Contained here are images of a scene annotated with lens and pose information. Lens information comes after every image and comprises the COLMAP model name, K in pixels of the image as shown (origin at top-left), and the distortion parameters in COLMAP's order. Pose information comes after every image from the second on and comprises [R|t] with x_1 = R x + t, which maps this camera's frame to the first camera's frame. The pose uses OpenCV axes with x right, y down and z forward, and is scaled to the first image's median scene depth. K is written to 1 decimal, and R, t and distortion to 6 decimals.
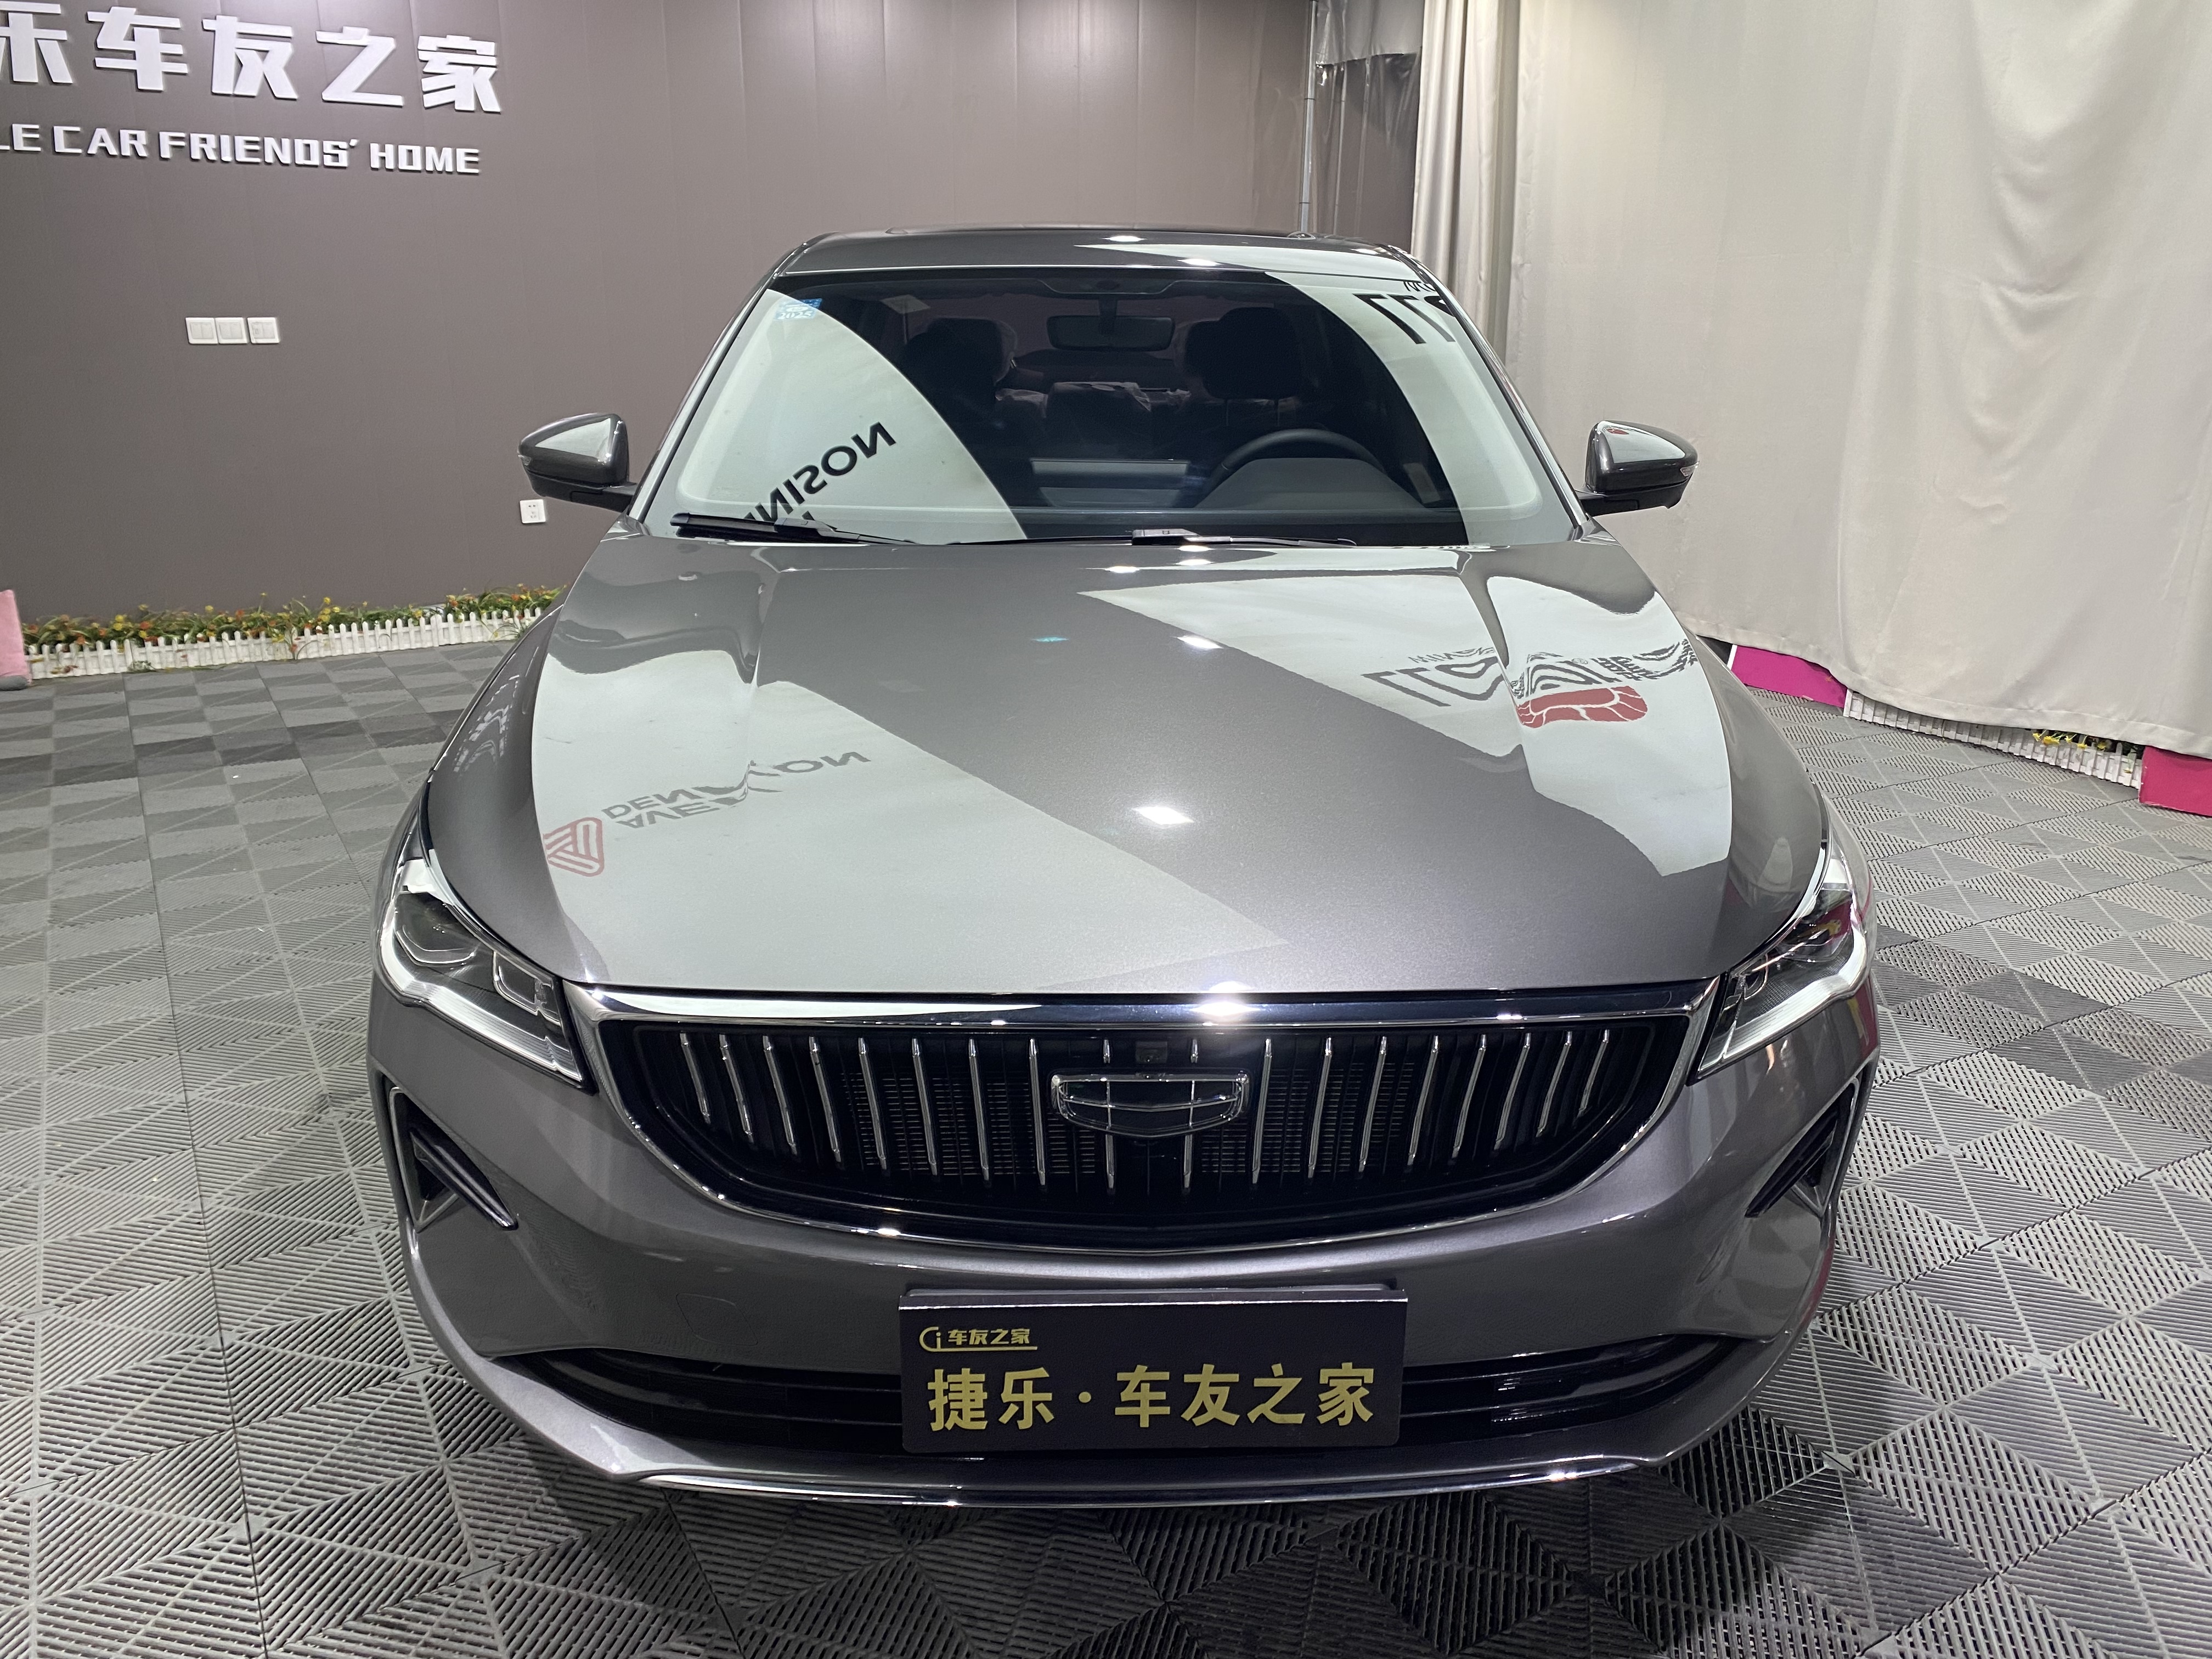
lens RADIAL K [[1691.1, 0, 1097.7], [0, 1691.1, 838.0], [0, 0, 1]] dist [0.043819, -0.037350]
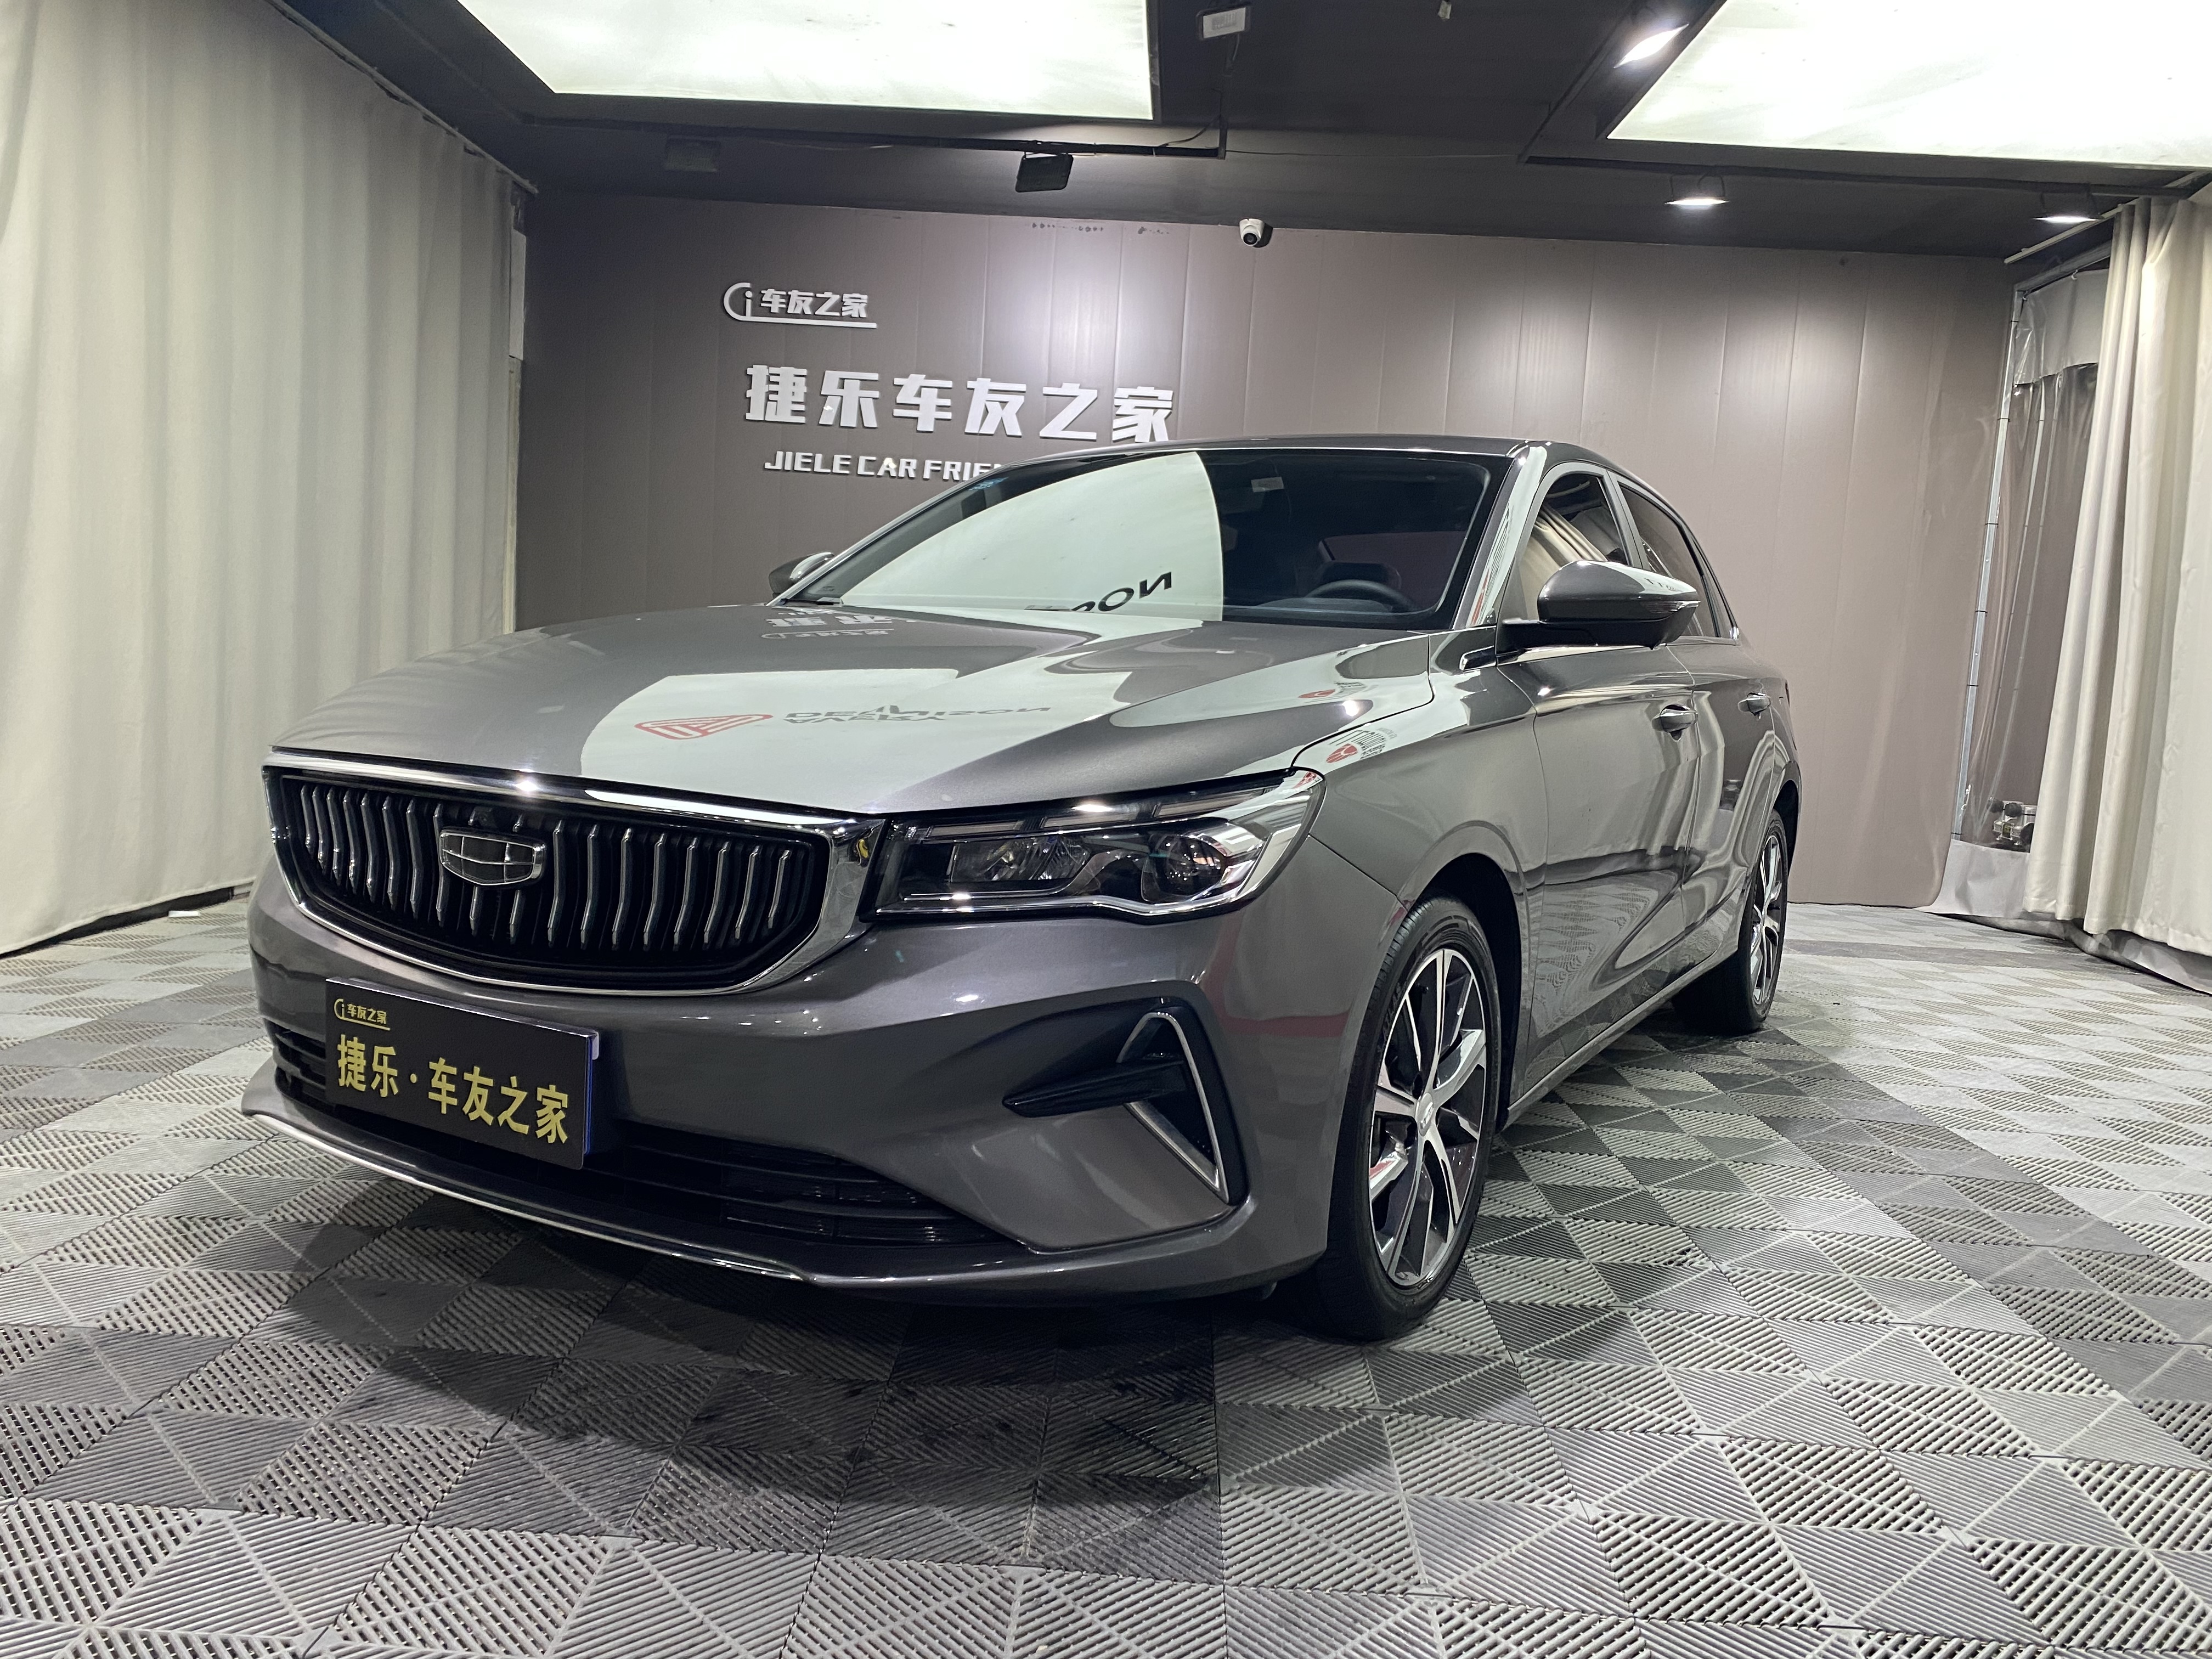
lens RADIAL K [[1691.1, 0, 1067.1], [0, 1691.1, 827.6], [0, 0, 1]] dist [0.043819, -0.037350]
pose [[0.837602, 0.091065, -0.538637, 0.294887], [-0.212282, 0.962775, -0.167336, 0.066870], [0.503348, 0.254504, 0.825753, 0.027963]]
